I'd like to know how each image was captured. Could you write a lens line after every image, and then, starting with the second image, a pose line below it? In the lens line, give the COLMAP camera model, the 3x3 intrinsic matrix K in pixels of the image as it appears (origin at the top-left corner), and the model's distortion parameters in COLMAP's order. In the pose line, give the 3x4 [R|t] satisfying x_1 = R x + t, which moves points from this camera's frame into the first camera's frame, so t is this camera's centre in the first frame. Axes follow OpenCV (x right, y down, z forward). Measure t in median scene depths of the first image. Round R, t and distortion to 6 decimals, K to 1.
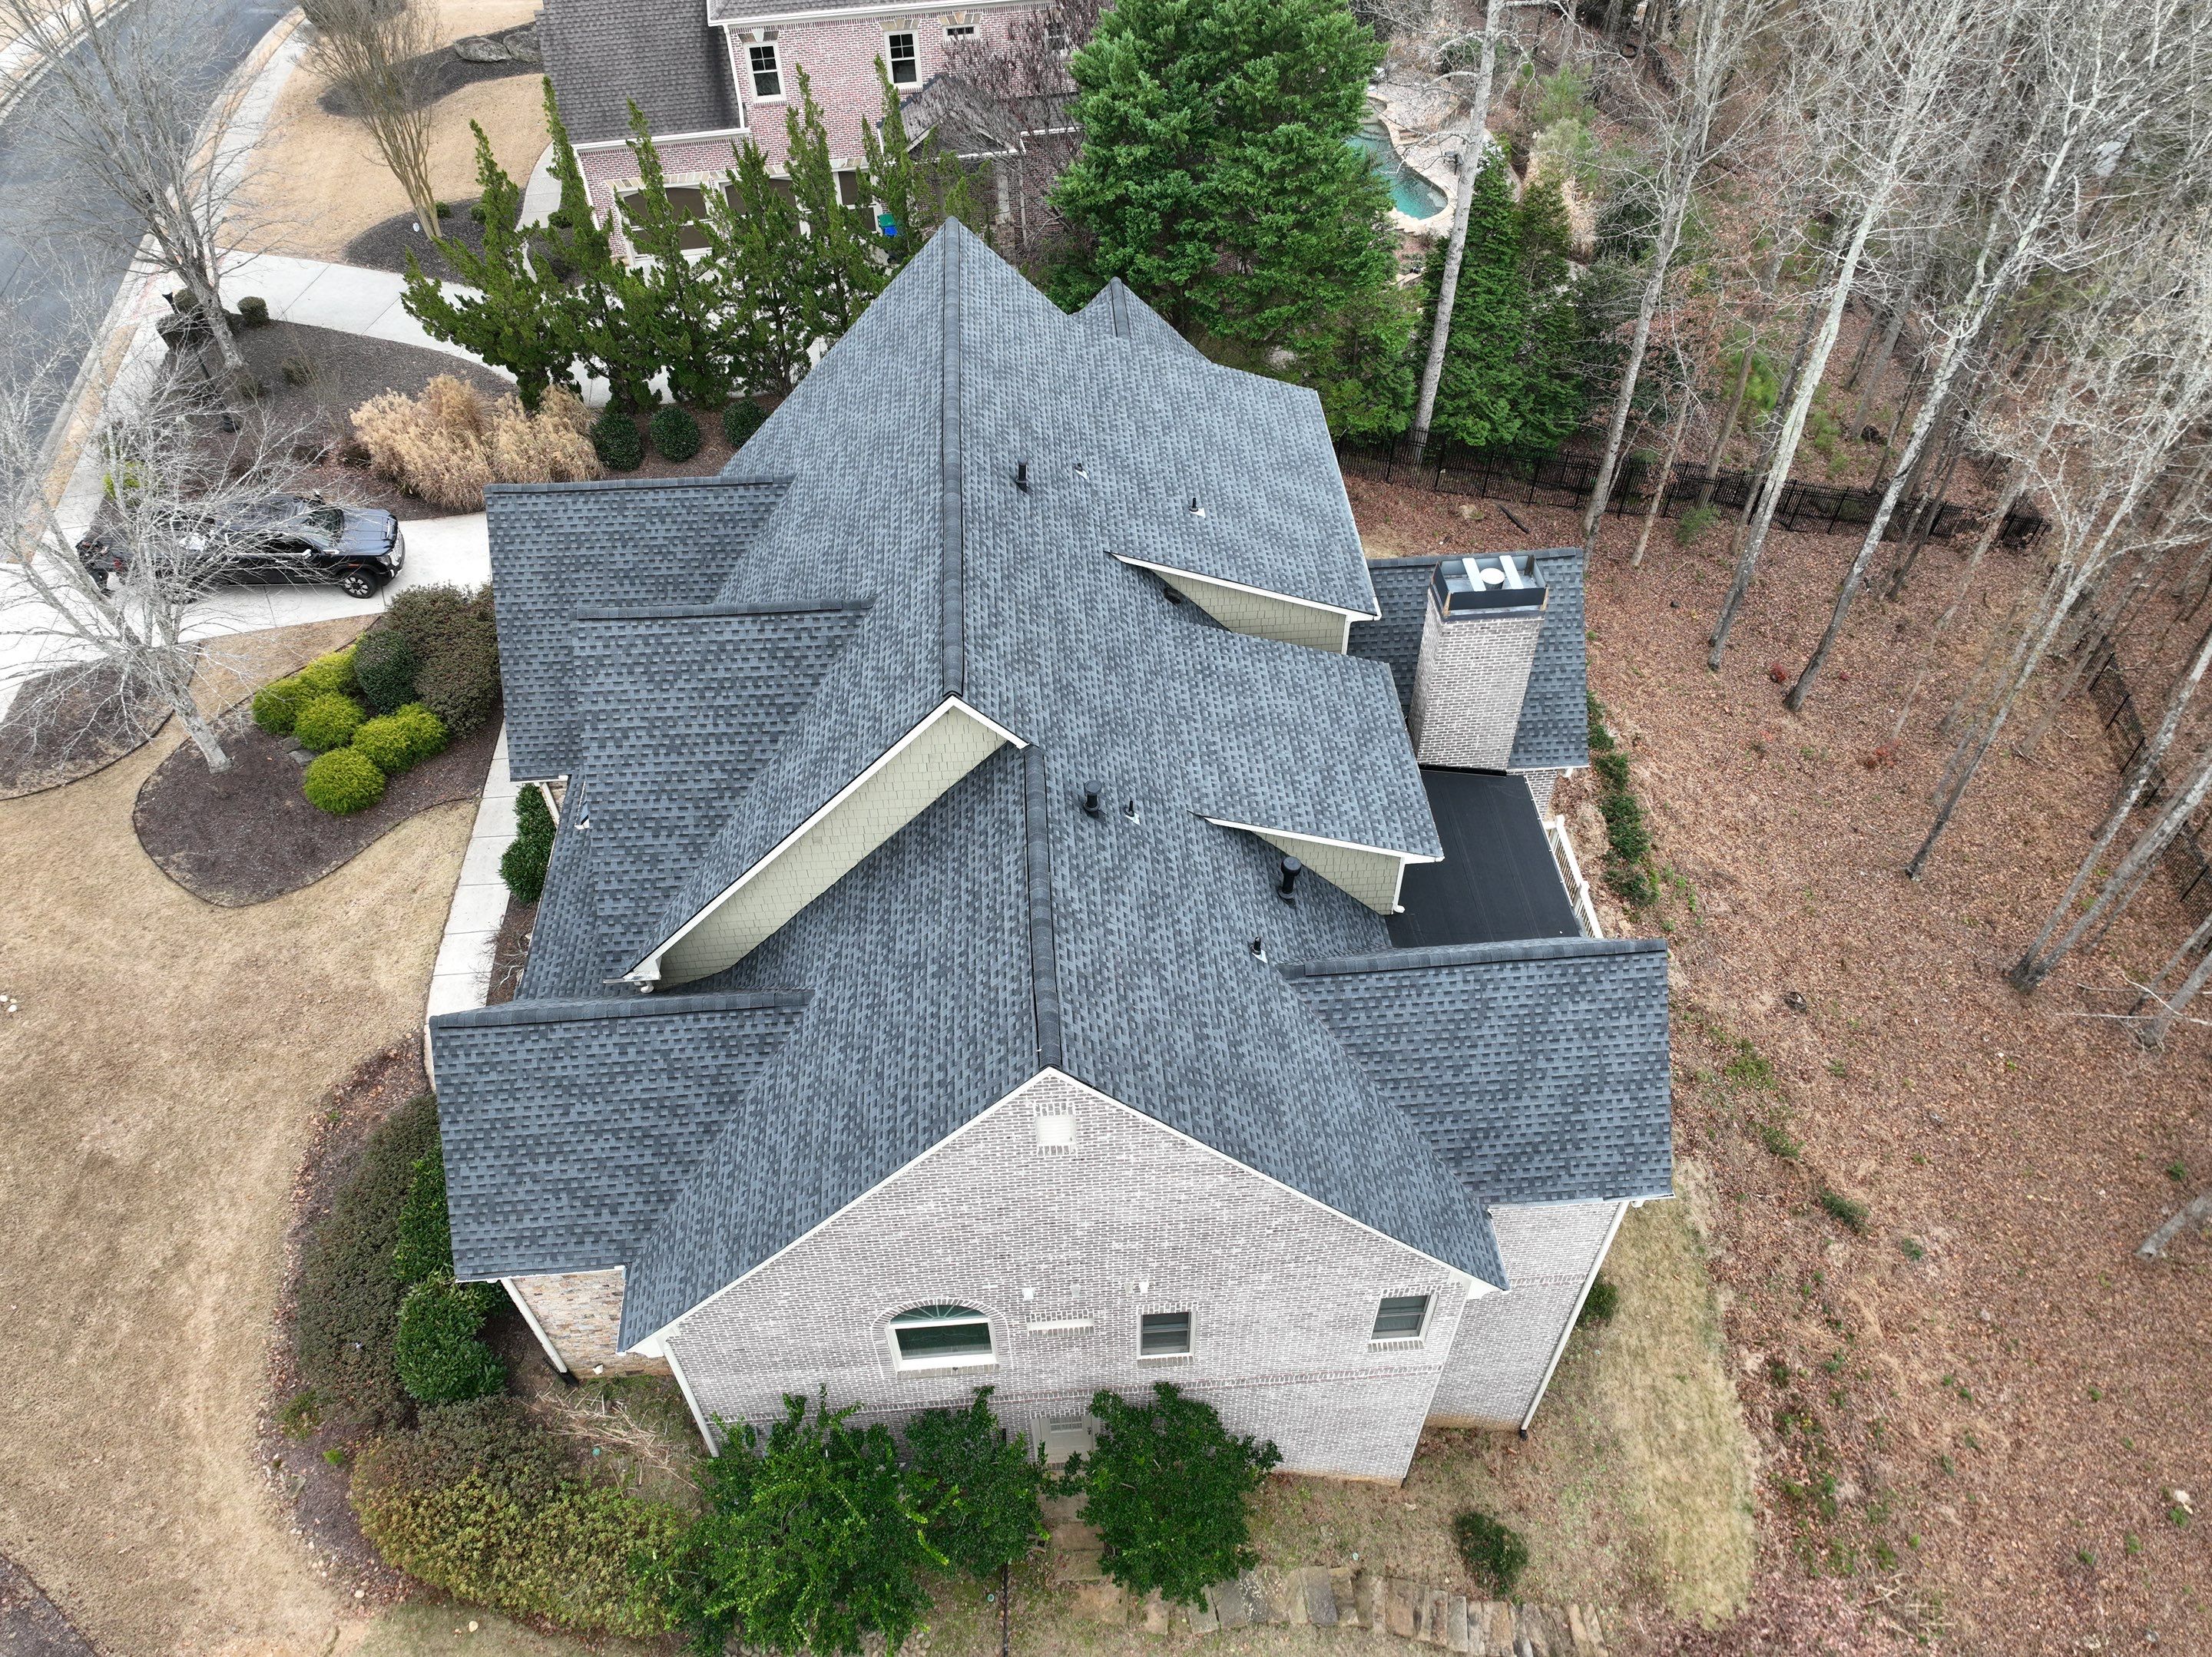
lens RADIAL K [[1620.6, 0, 1113.6], [0, 1620.6, 815.5], [0, 0, 1]] dist [-0.005341, 0.031719]
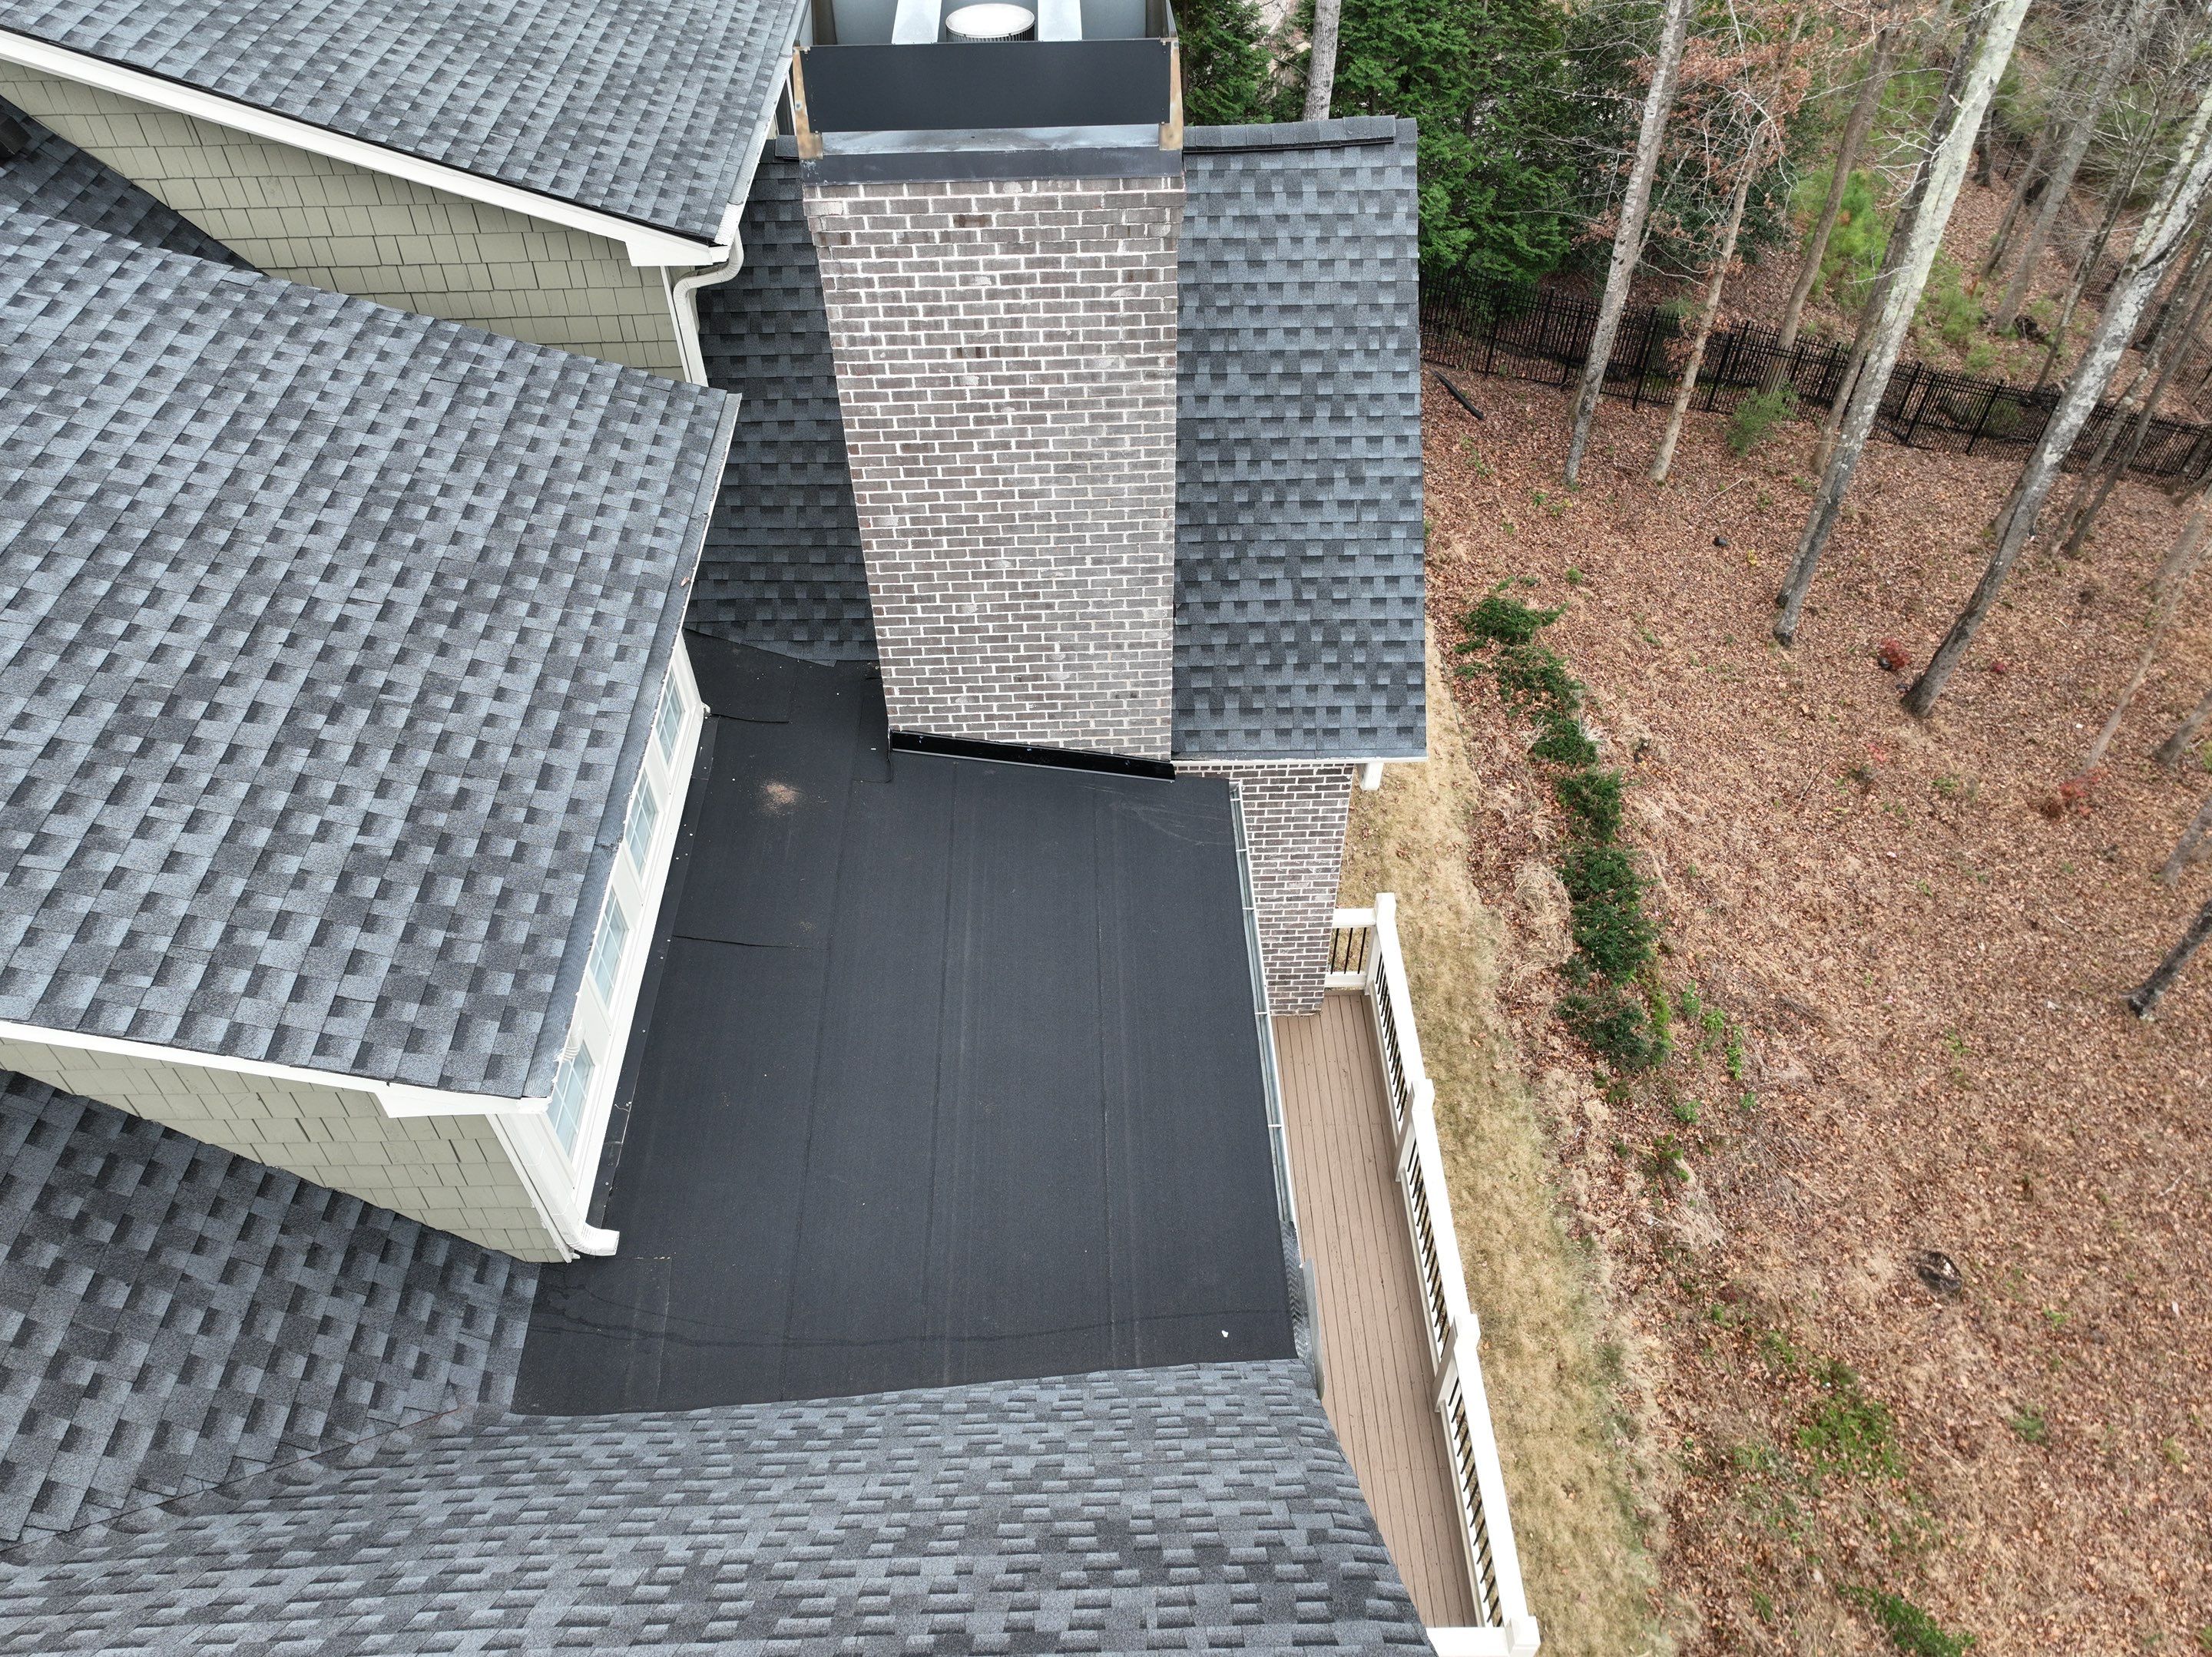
lens RADIAL K [[1620.6, 0, 1113.6], [0, 1620.6, 815.5], [0, 0, 1]] dist [-0.005341, 0.031719]
pose [[0.999018, 0.030346, -0.032293, 0.171258], [-0.031156, 0.999204, -0.024901, -0.005460], [0.031512, 0.025882, 0.999168, 0.469446]]
